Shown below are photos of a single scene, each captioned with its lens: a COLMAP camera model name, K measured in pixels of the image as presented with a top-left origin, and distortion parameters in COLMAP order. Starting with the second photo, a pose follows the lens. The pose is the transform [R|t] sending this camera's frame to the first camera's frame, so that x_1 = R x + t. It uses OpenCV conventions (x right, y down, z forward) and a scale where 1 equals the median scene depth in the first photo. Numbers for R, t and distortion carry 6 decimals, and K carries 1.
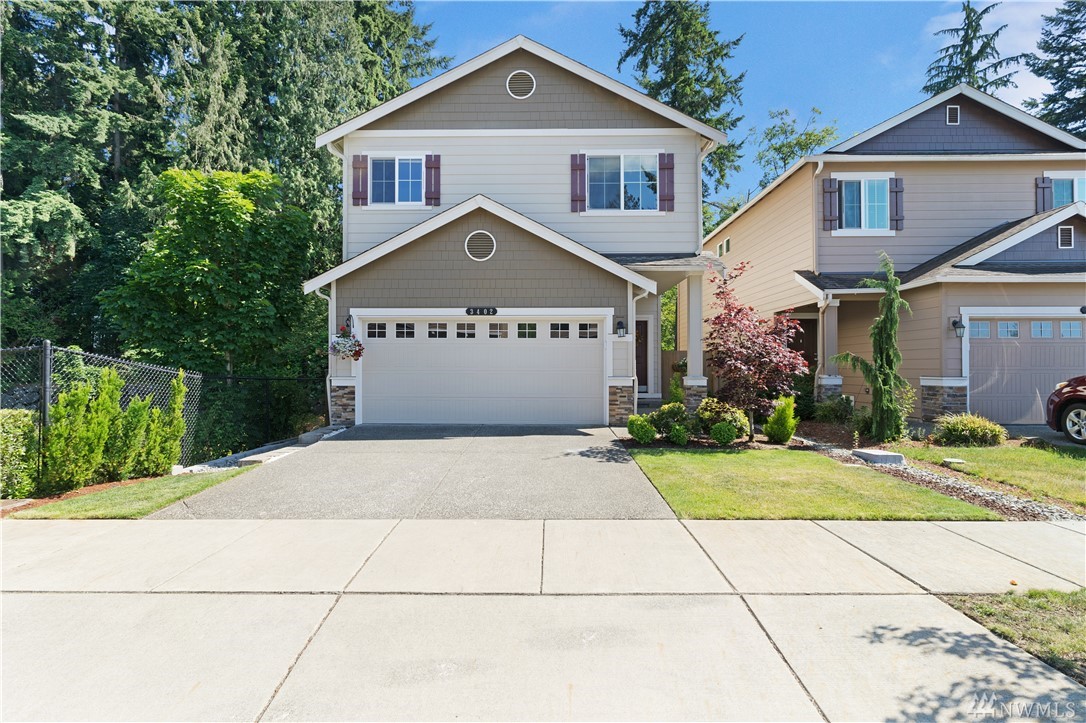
lens RADIAL K [[552.0, 0, 538.9], [0, 552.0, 362.6], [0, 0, 1]] dist [-0.001362, 0.000417]
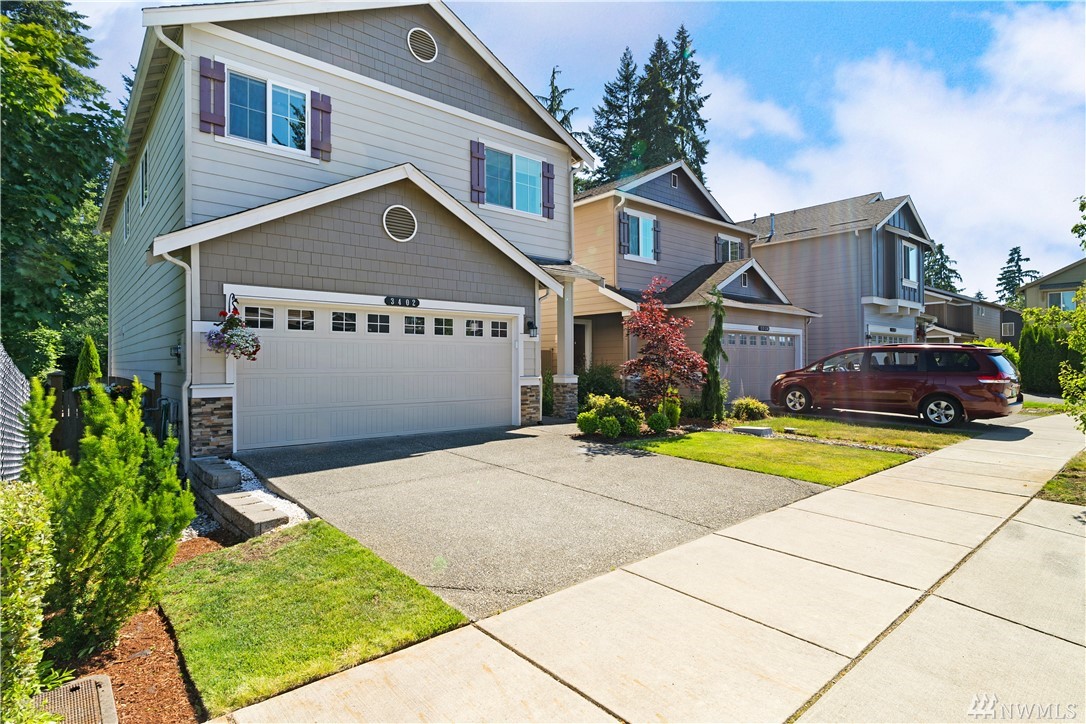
lens RADIAL K [[552.0, 0, 538.9], [0, 552.0, 363.1], [0, 0, 1]] dist [-0.001362, 0.000417]
pose [[0.753820, -0.003107, 0.657073, -0.491510], [-0.001879, 0.999975, 0.006884, -0.005432], [-0.657078, -0.006424, 0.753795, 0.224784]]
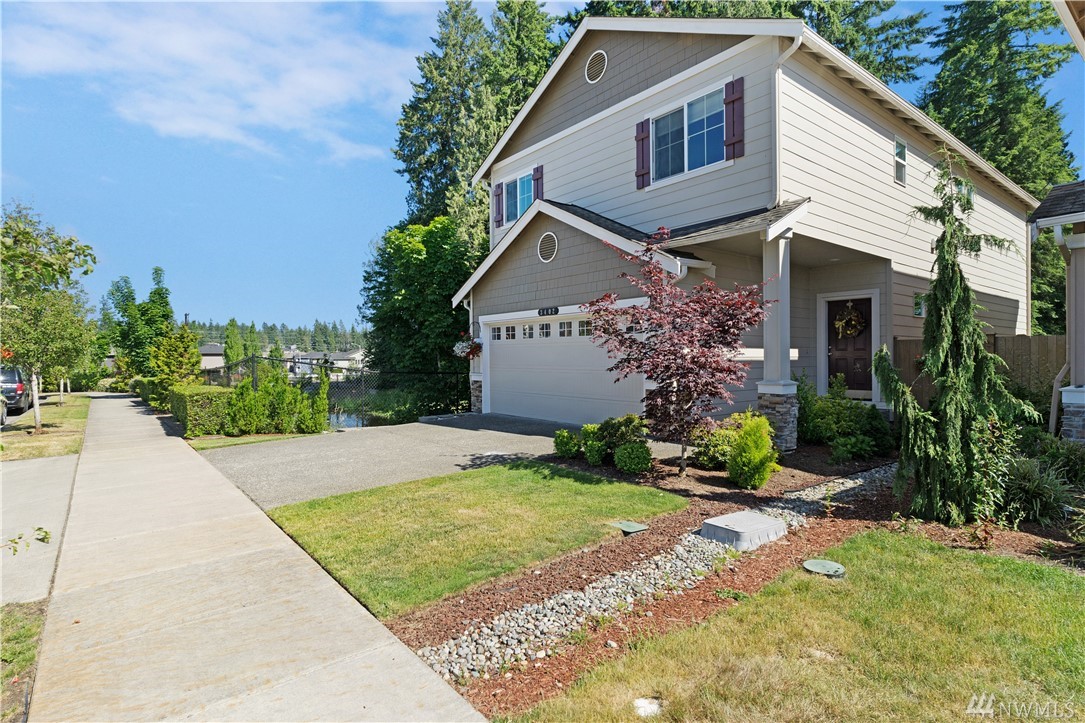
lens RADIAL K [[551.5, 0, 538.4], [0, 551.5, 362.6], [0, 0, 1]] dist [-0.001362, 0.000417]
pose [[0.635405, 0.003958, -0.772169, 0.663327], [0.010589, 0.999848, 0.013839, -0.012155], [0.772107, -0.016969, 0.635267, 0.328643]]
